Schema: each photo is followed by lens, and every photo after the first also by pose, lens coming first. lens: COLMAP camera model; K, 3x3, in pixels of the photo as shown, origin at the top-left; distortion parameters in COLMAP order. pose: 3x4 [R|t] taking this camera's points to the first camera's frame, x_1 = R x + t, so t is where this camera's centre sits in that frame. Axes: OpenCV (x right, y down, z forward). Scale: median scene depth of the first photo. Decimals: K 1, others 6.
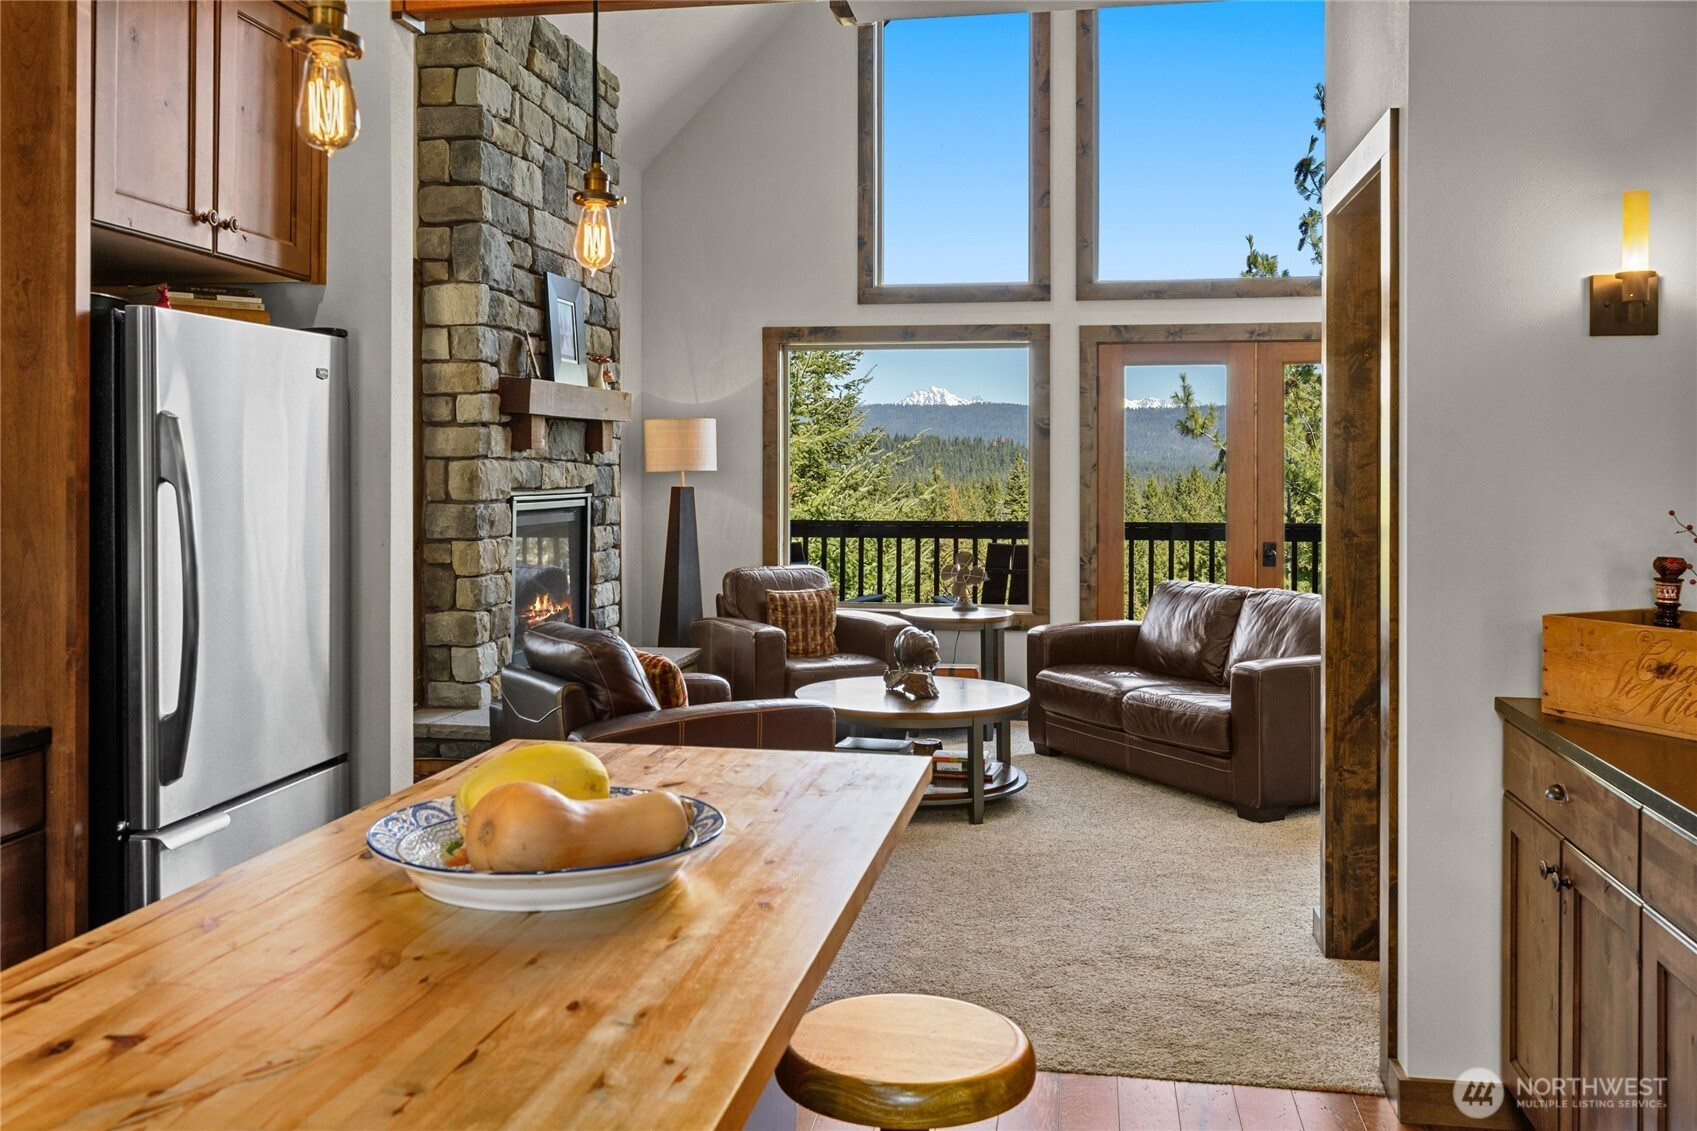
lens RADIAL K [[1446.4, 0, 833.9], [0, 1446.4, 481.9], [0, 0, 1]] dist [0.000206, 0.007800]
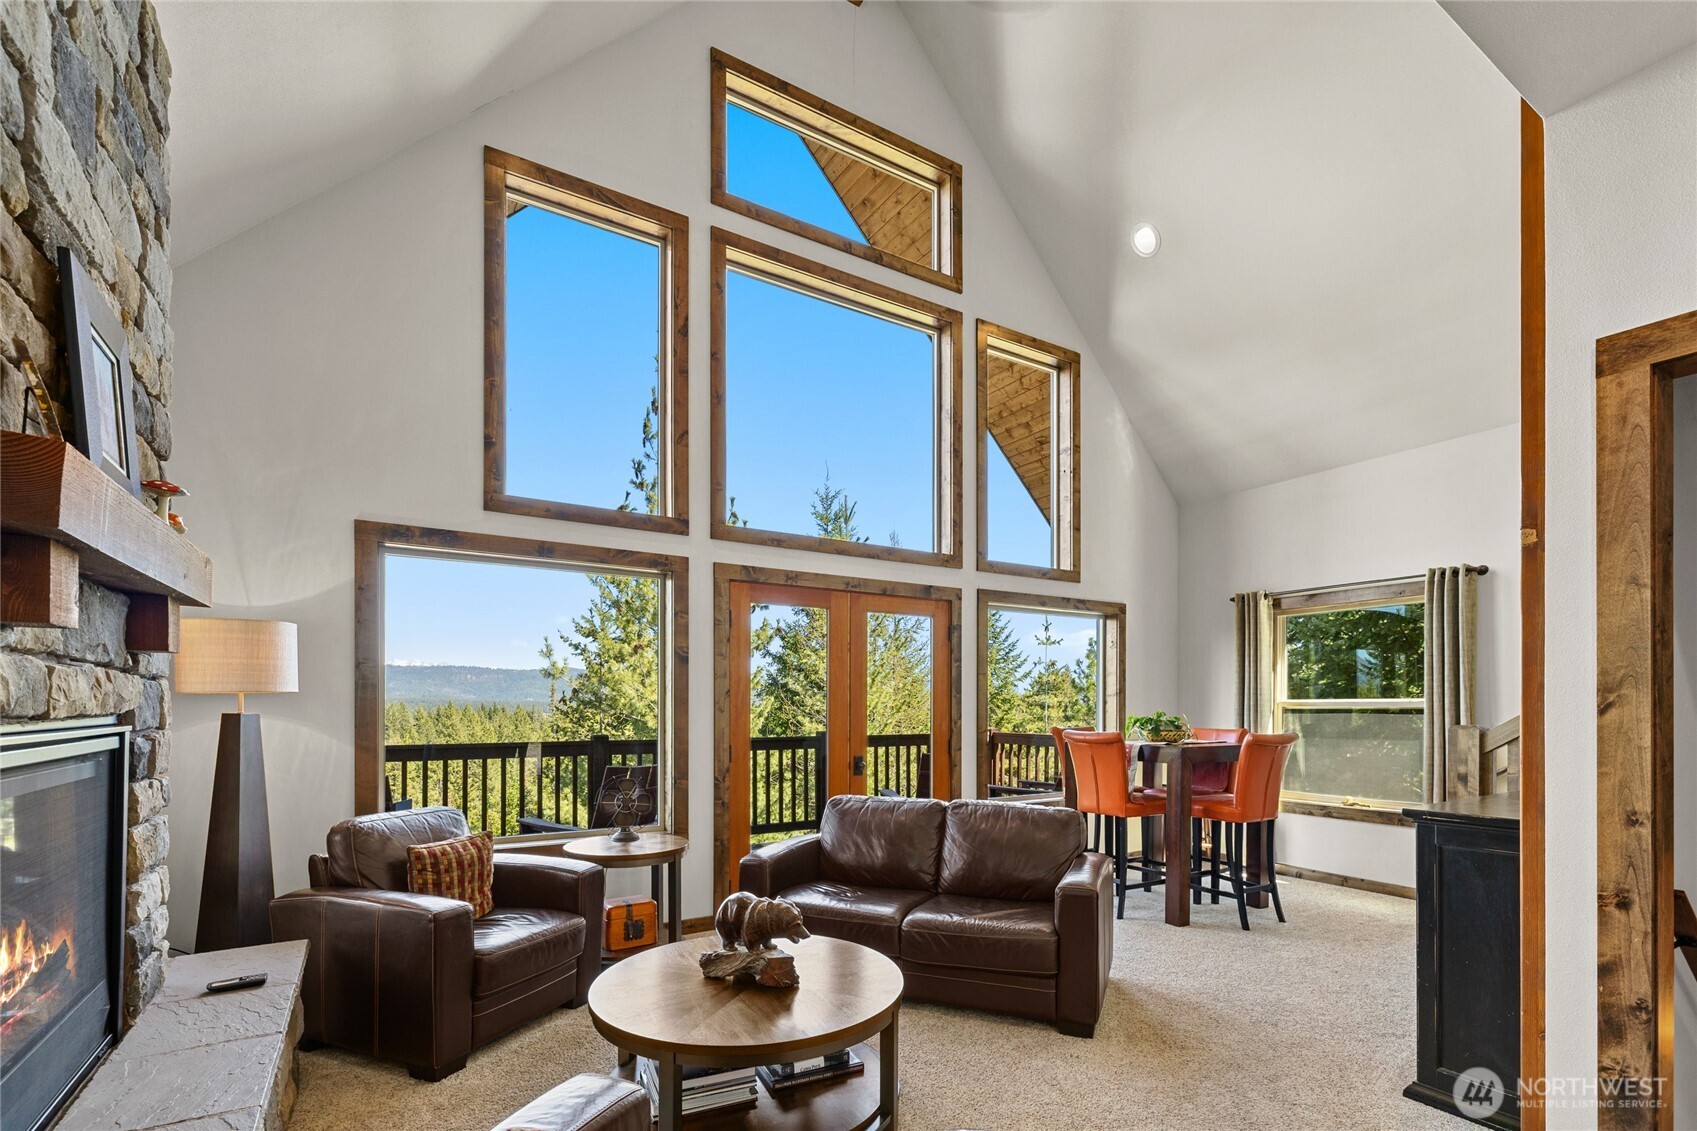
lens RADIAL K [[772.4, 0, 862.1], [0, 772.4, 708.5], [0, 0, 1]] dist [-0.002410, 0.000676]
pose [[0.739065, -0.001166, 0.673633, -0.160054], [0.002214, 0.999997, -0.000698, 0.002184], [-0.673630, 0.002007, 0.739066, 0.584166]]
